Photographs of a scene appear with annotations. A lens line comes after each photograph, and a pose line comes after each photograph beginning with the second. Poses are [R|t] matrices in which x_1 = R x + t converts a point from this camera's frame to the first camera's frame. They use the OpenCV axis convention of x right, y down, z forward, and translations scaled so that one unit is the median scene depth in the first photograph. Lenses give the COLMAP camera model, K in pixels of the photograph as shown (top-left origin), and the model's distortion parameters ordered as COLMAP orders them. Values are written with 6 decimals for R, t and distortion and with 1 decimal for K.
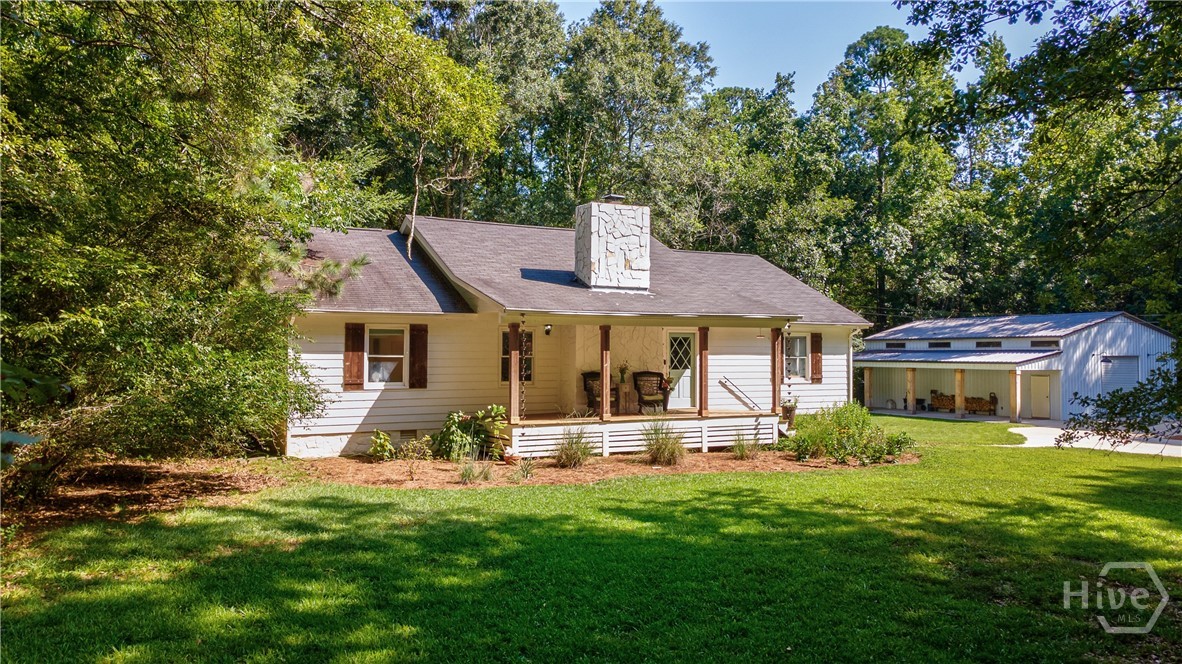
lens RADIAL K [[871.0, 0, 585.6], [0, 871.0, 327.5], [0, 0, 1]] dist [-0.001109, 0.078593]
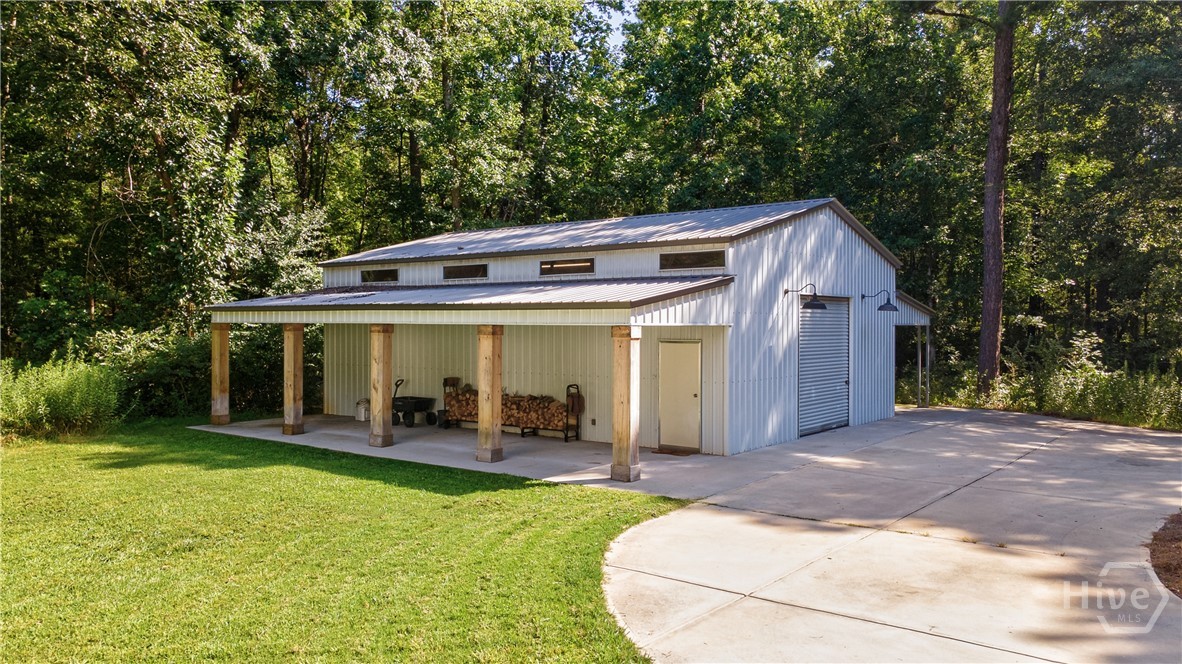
lens RADIAL K [[871.0, 0, 585.6], [0, 871.0, 327.5], [0, 0, 1]] dist [-0.001109, 0.078593]
pose [[0.910213, -0.003054, 0.414129, 0.297192], [-0.011960, 0.999362, 0.033658, 0.033818], [-0.413967, -0.035589, 0.909596, 0.618191]]
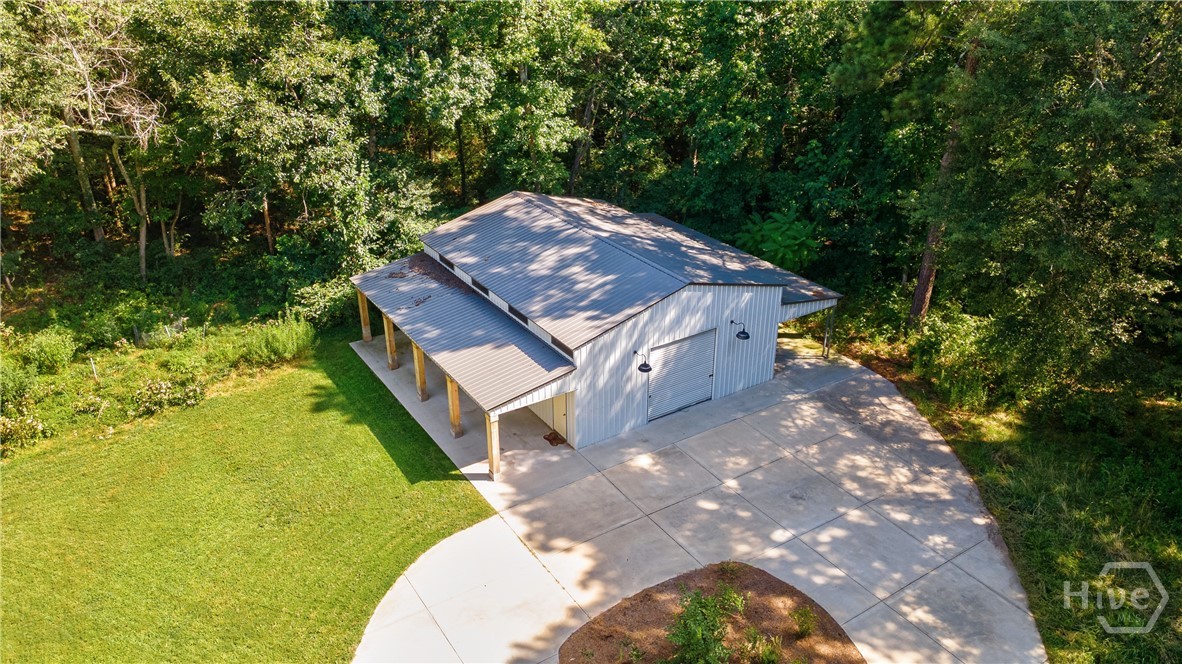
lens RADIAL K [[871.0, 0, 585.6], [0, 871.0, 327.5], [0, 0, 1]] dist [-0.001109, 0.078593]
pose [[0.994286, -0.049130, 0.094772, 0.440457], [-0.001116, 0.882967, 0.469434, -0.293420], [-0.106743, -0.466858, 0.877867, 0.377235]]
